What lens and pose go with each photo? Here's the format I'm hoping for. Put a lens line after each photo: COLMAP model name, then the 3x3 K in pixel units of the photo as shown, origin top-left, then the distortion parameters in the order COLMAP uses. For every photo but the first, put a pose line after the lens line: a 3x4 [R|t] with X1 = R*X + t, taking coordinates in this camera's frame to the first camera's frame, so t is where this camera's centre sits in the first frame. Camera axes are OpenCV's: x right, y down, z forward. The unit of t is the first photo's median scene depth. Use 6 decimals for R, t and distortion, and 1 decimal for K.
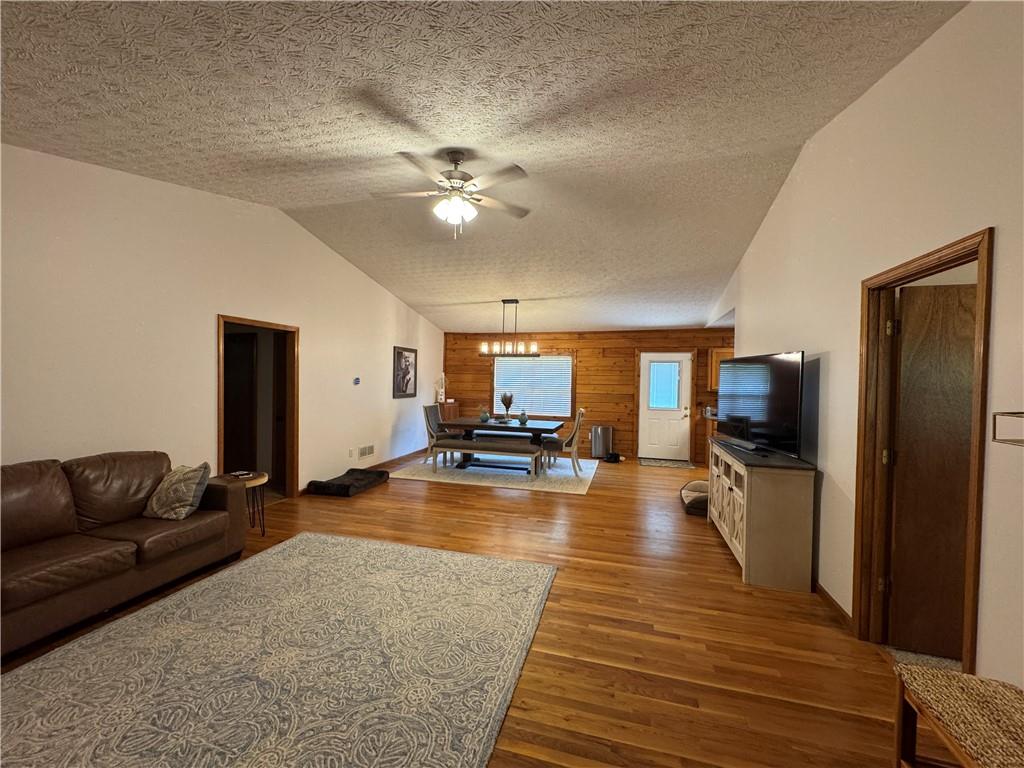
lens RADIAL K [[408.7, 0, 512.0], [0, 408.7, 384.0], [0, 0, 1]] dist [0.000293, 0.000108]
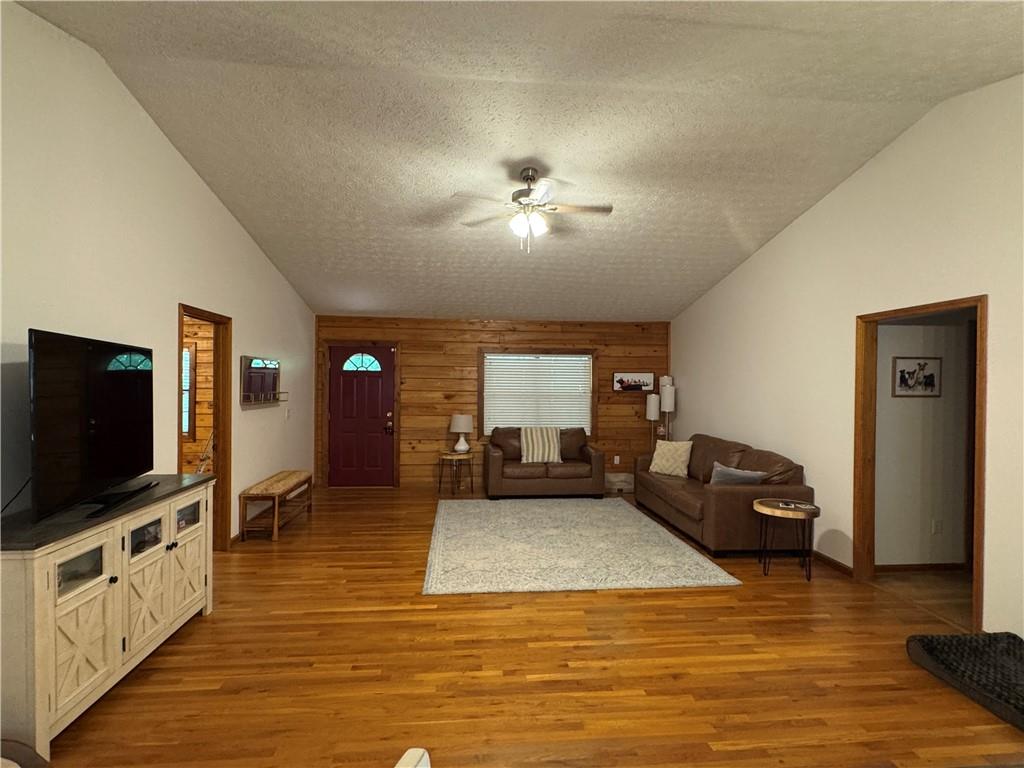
lens RADIAL K [[542.0, 0, 512.0], [0, 542.0, 384.0], [0, 0, 1]] dist [0.001027, 0.000224]
pose [[-0.935376, -0.025188, -0.352758, 0.333646], [-0.029142, 0.999558, 0.005903, -0.026490], [0.352453, 0.015802, -0.935696, 2.020166]]
